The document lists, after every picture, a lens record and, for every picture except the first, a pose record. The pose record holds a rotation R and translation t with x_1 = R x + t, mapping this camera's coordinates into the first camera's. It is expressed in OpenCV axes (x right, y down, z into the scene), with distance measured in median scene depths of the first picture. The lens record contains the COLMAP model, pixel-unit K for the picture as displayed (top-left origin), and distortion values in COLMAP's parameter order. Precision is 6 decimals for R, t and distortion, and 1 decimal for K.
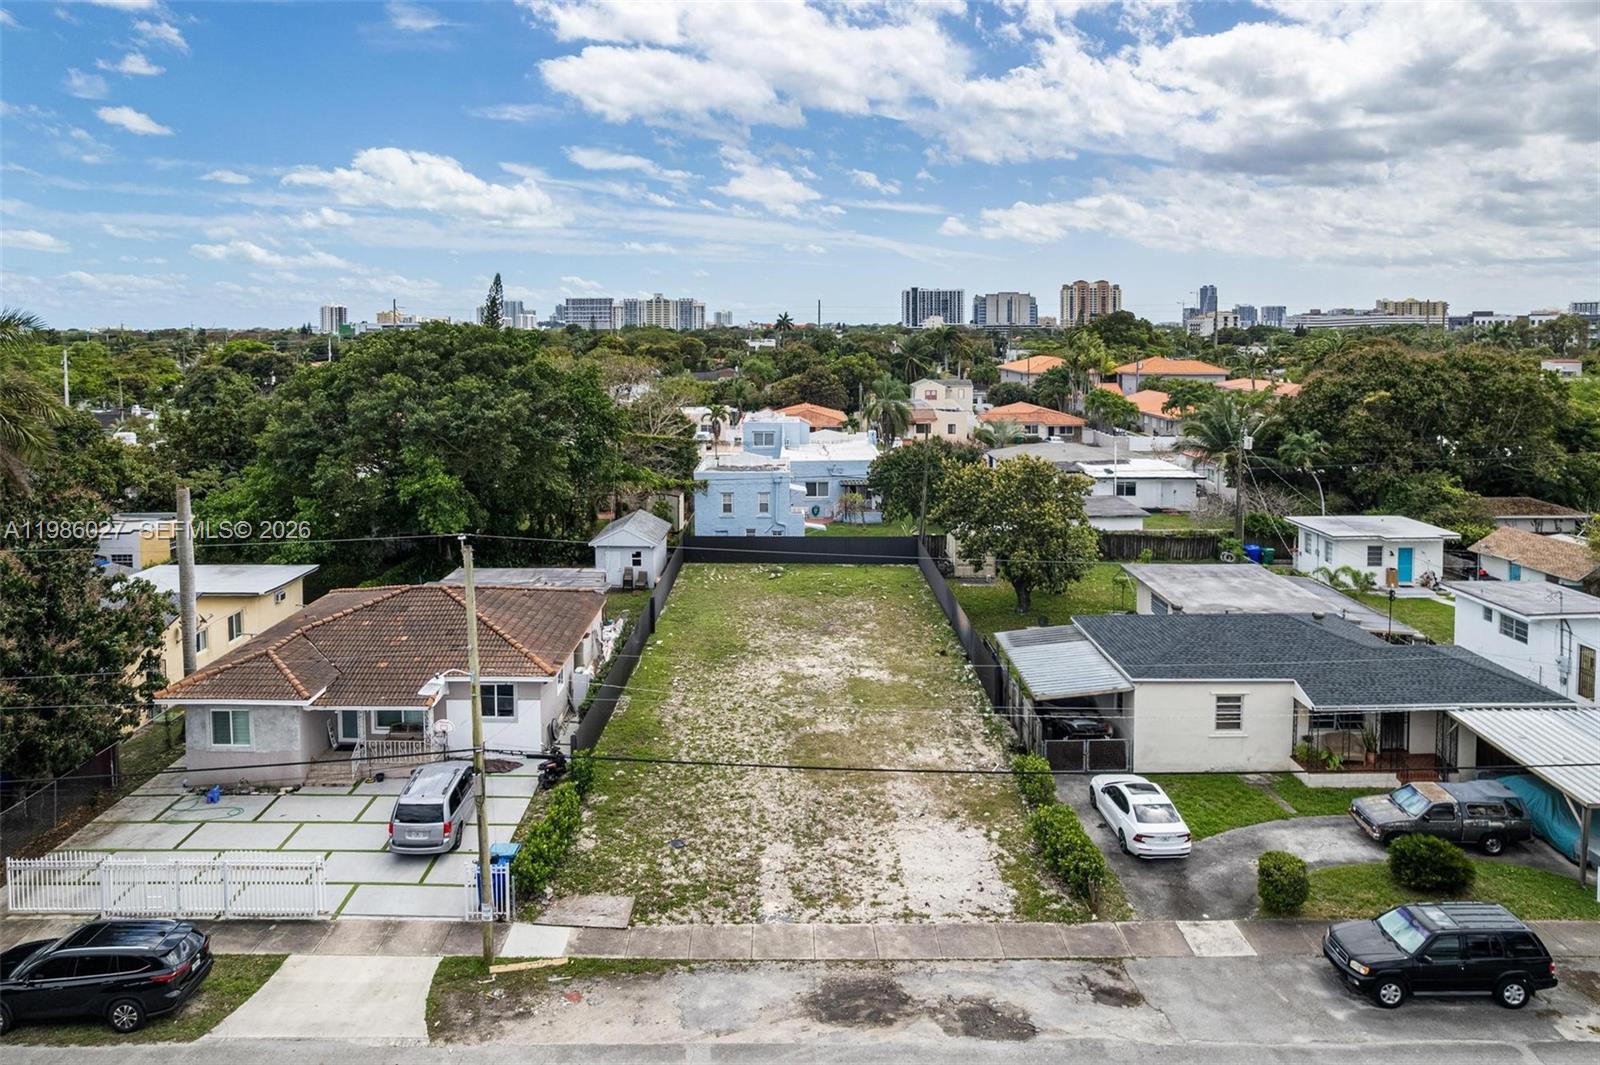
lens RADIAL K [[1007.3, 0, 772.2], [0, 1007.3, 527.7], [0, 0, 1]] dist [-0.036023, -0.000989]
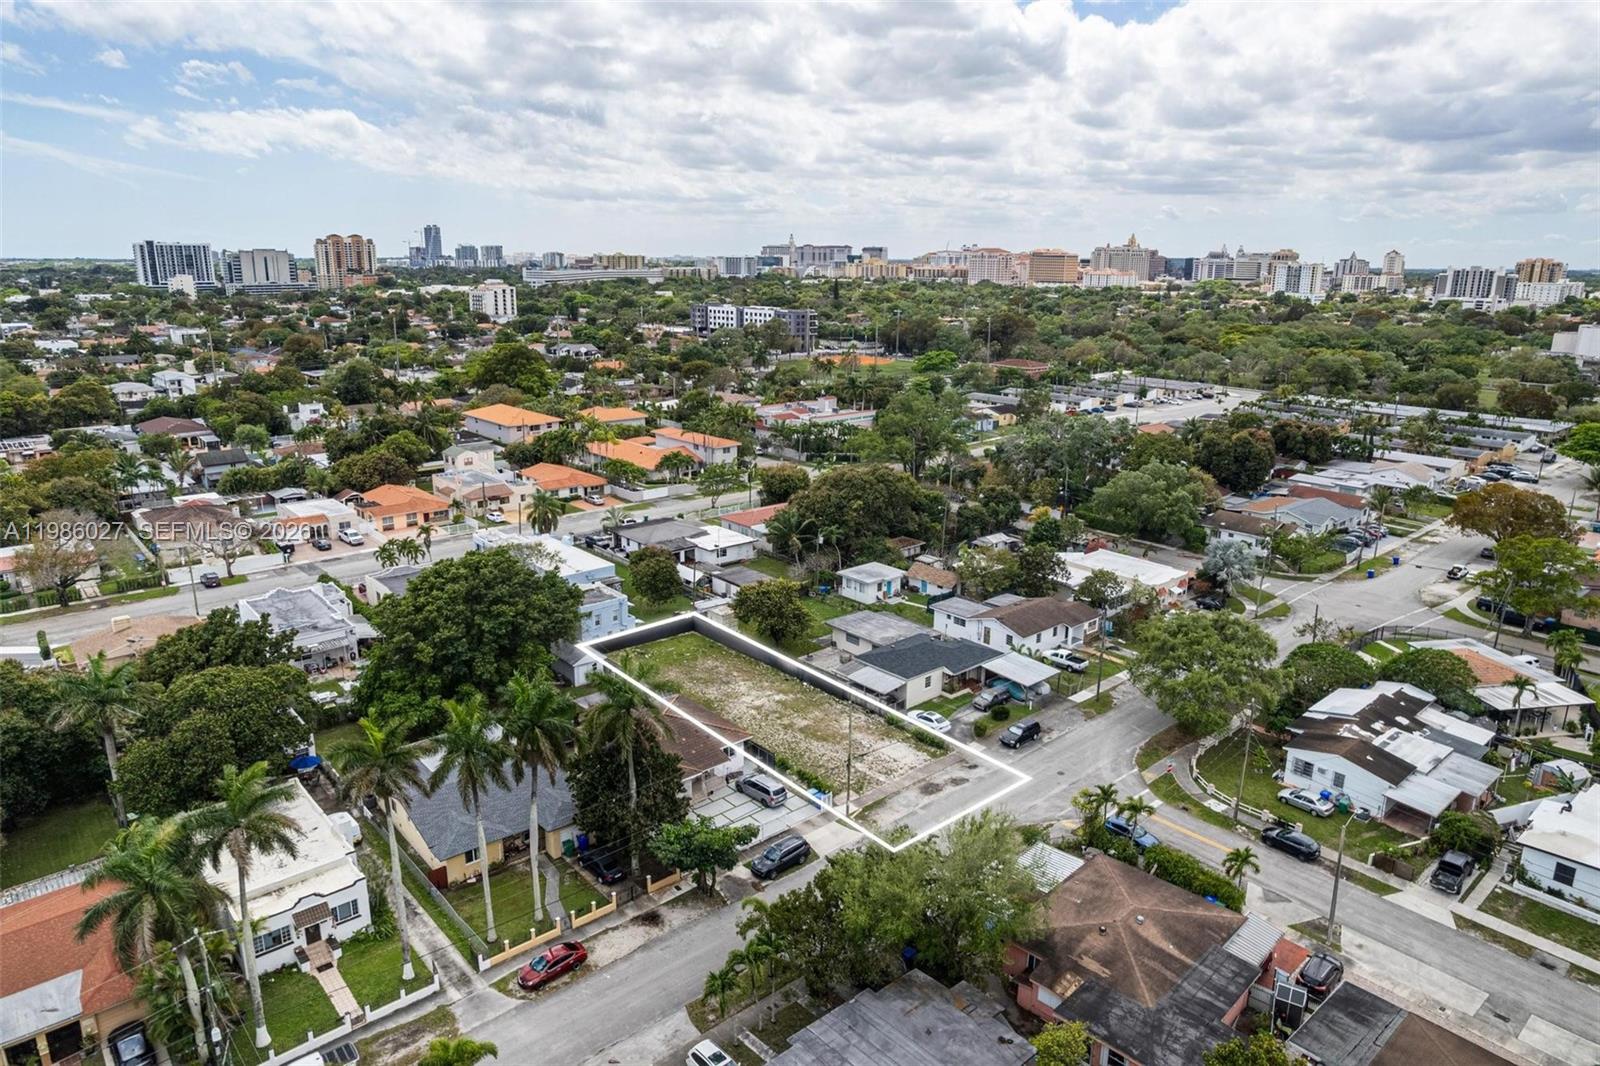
lens RADIAL K [[1007.3, 0, 772.2], [0, 1007.3, 528.2], [0, 0, 1]] dist [-0.036023, -0.000989]
pose [[0.747110, -0.151661, 0.647167, -2.108654], [0.109537, 0.988403, 0.105176, -0.758698], [-0.655613, -0.007689, 0.755058, -1.149469]]
